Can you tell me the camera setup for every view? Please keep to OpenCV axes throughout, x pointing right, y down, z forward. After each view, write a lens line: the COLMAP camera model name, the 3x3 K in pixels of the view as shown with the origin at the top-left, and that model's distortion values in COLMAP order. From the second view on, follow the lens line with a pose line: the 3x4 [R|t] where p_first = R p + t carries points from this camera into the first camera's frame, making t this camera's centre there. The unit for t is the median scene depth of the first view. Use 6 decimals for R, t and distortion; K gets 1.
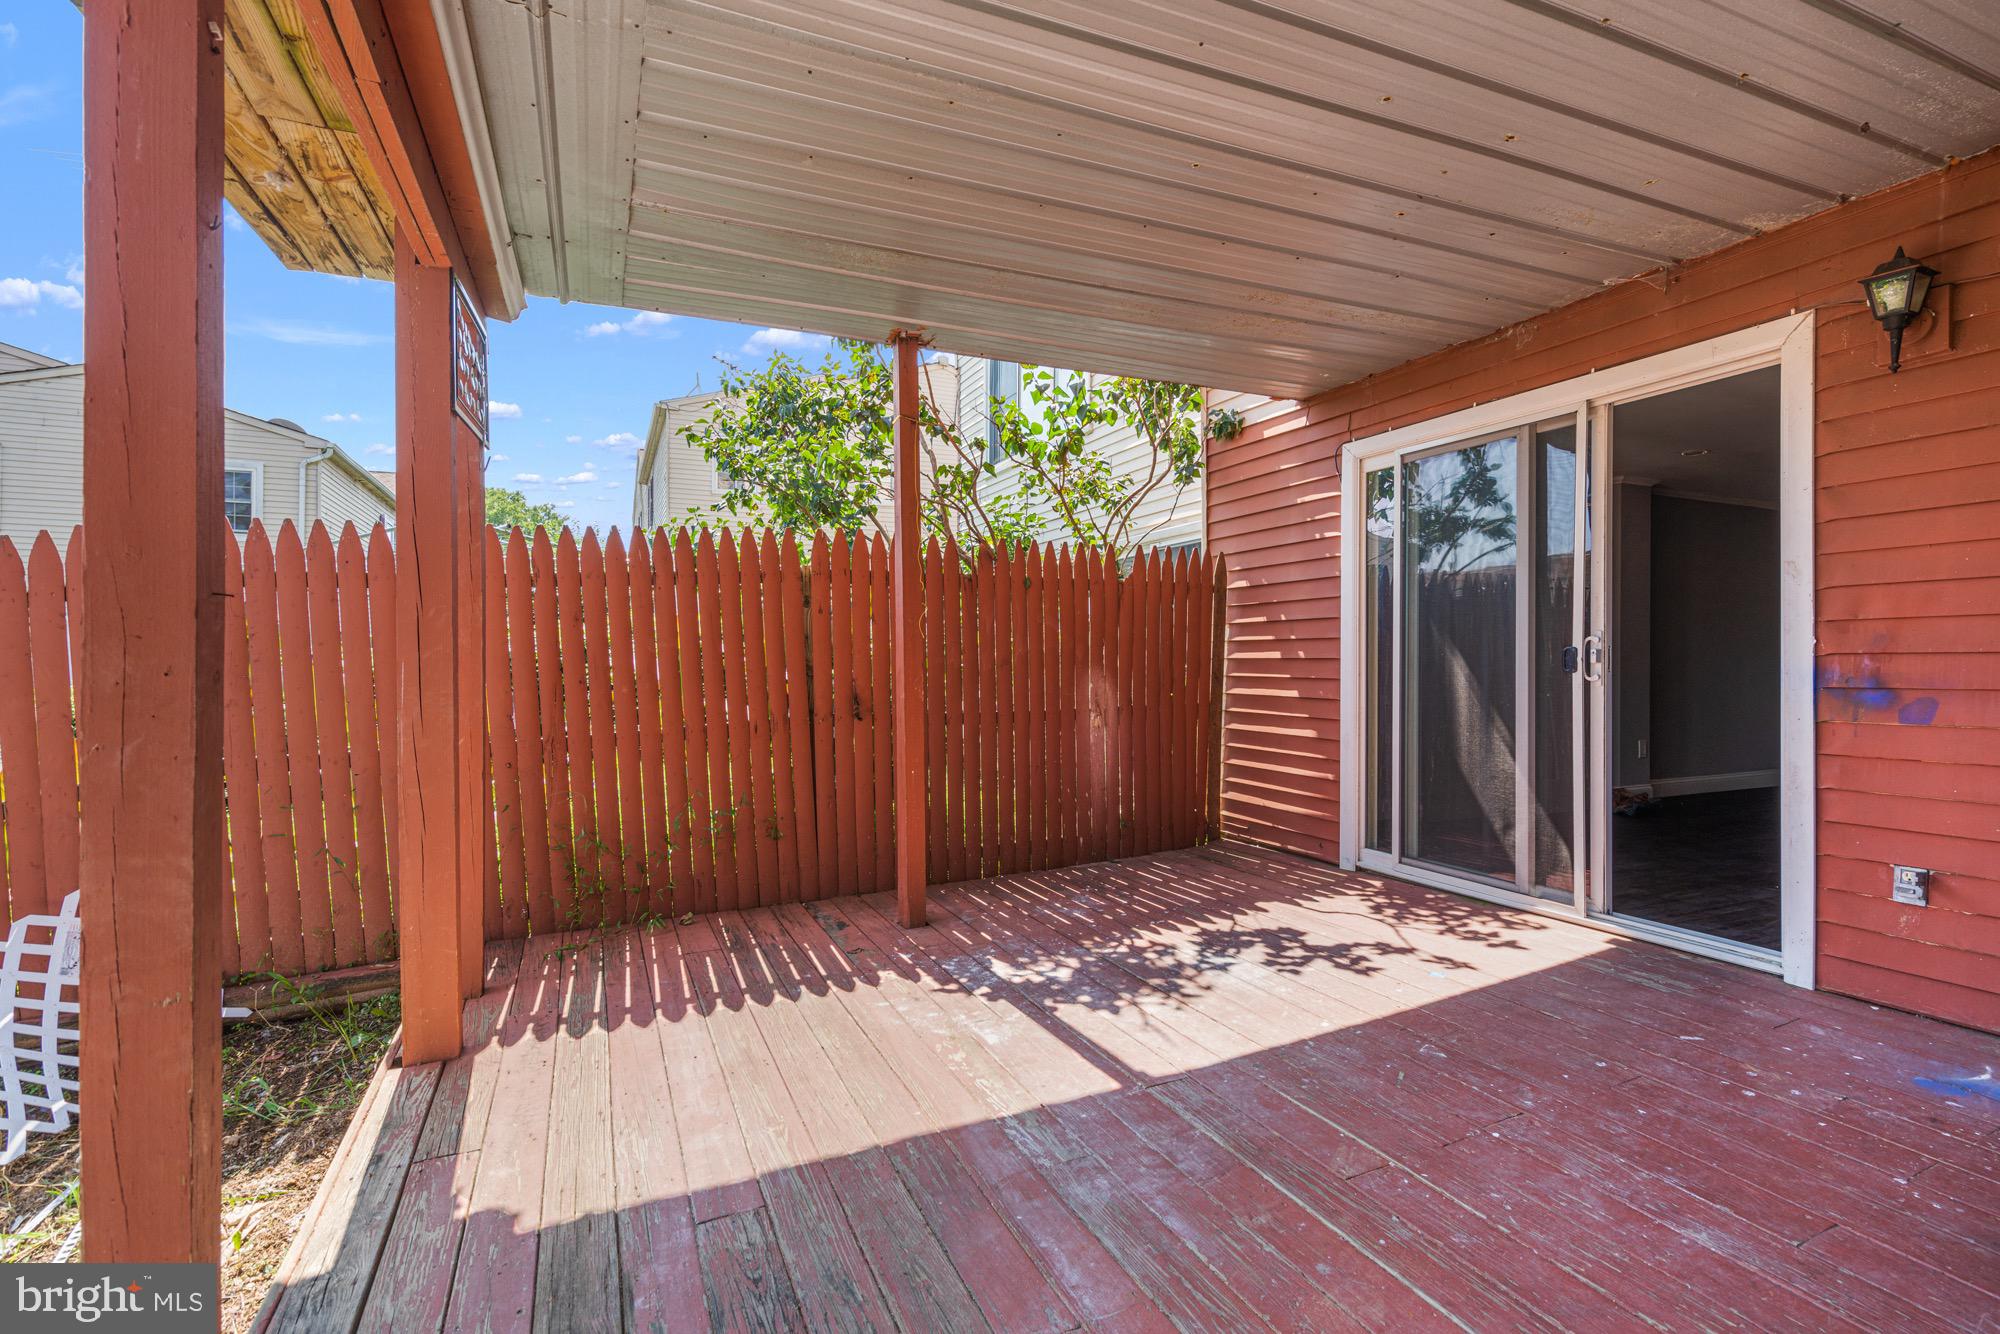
lens RADIAL K [[900.3, 0, 1002.0], [0, 900.3, 675.8], [0, 0, 1]] dist [-0.004241, -0.000108]
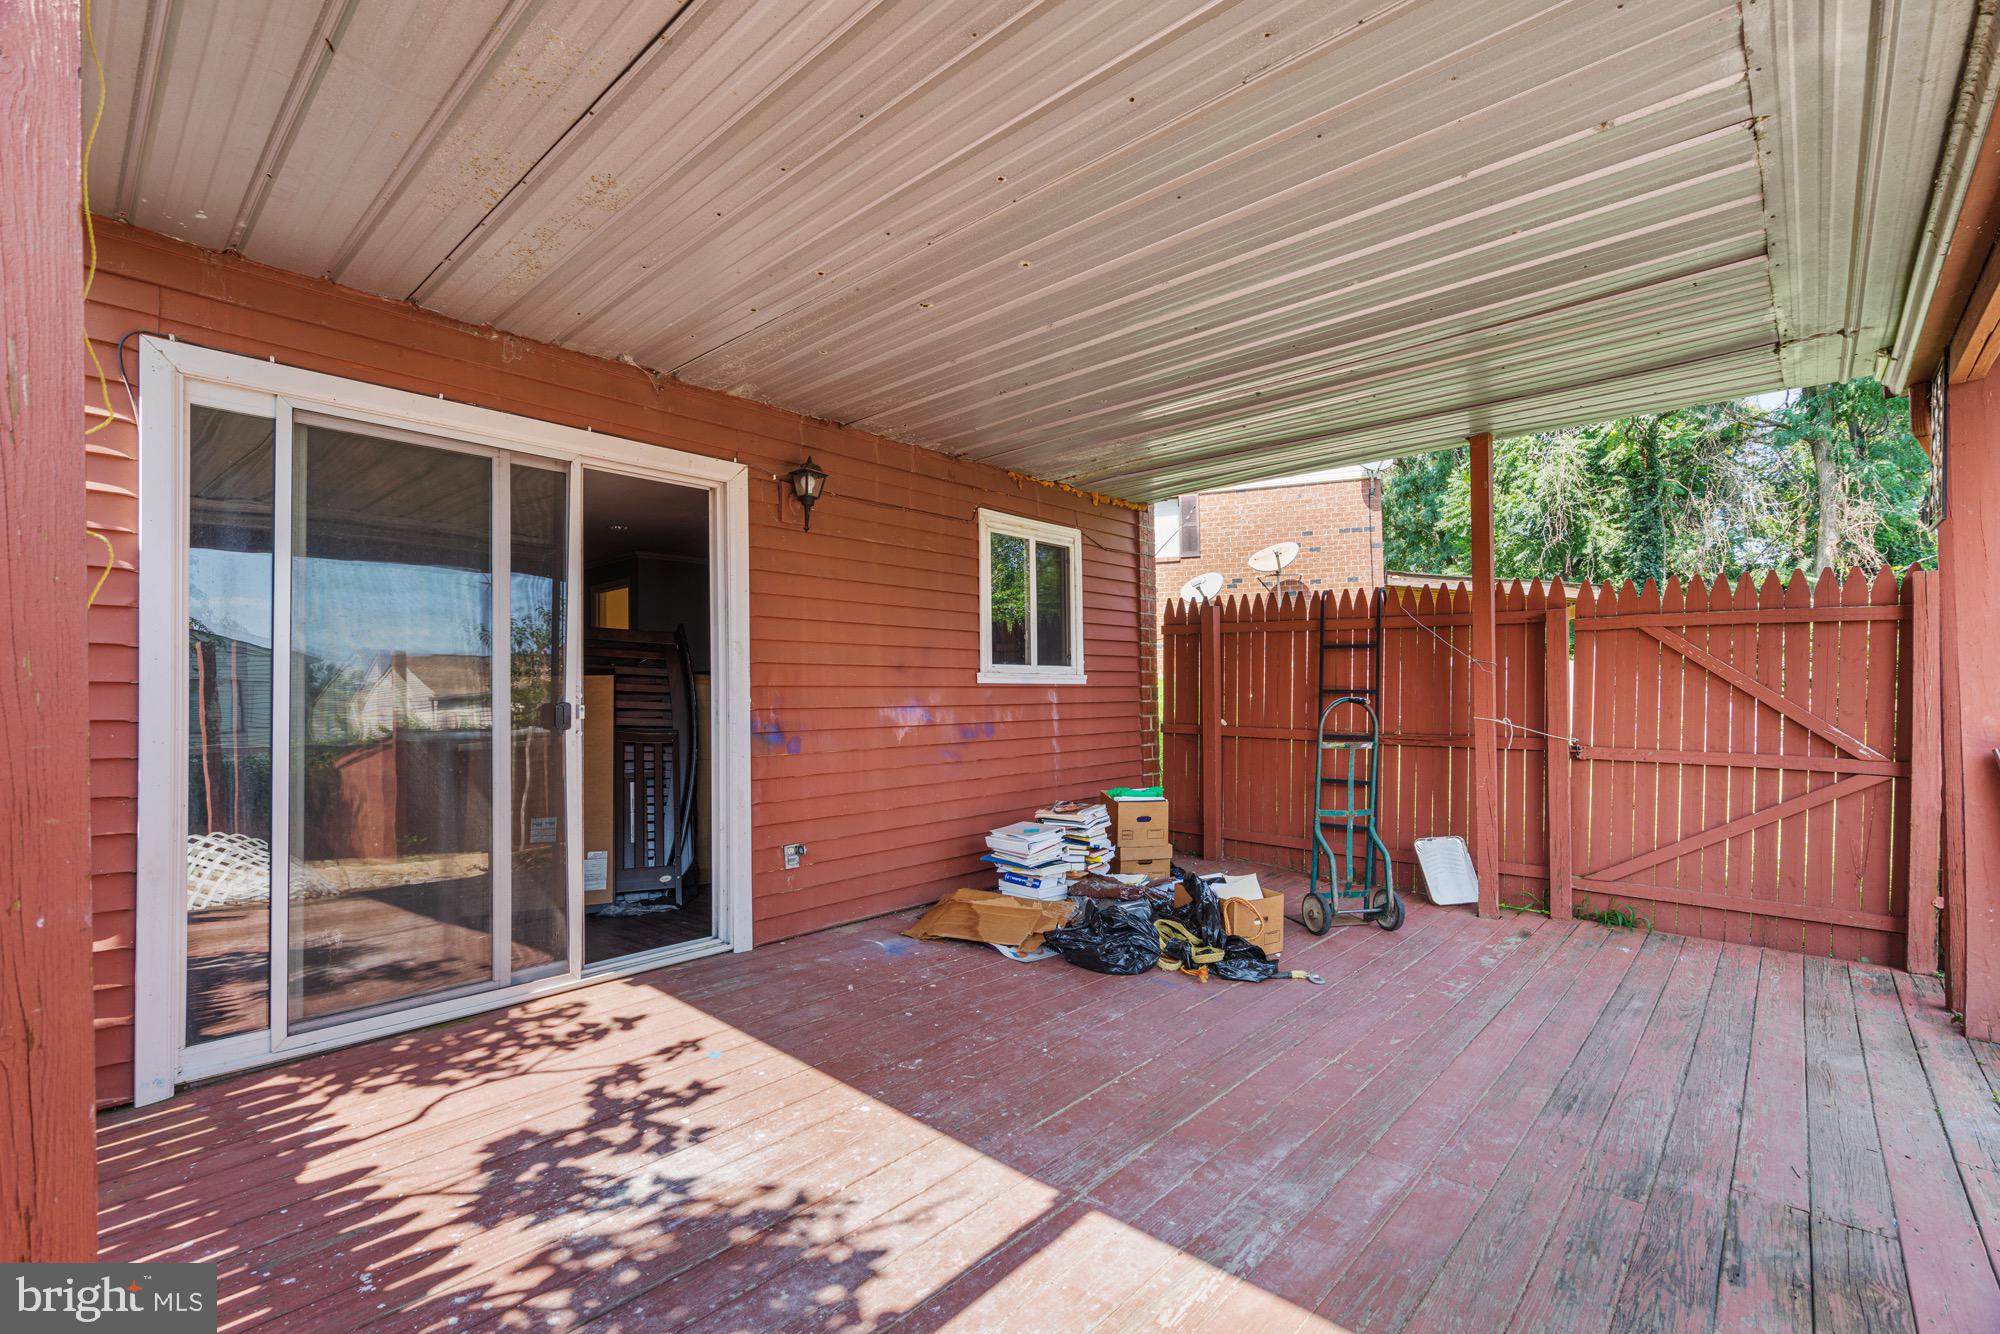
lens RADIAL K [[900.3, 0, 992.7], [0, 900.3, 685.7], [0, 0, 1]] dist [-0.004241, -0.000108]
pose [[-0.398222, 0.018201, 0.917108, -0.464507], [0.022060, 0.999704, -0.010261, -0.033140], [-0.917024, 0.016145, -0.398506, 1.040268]]
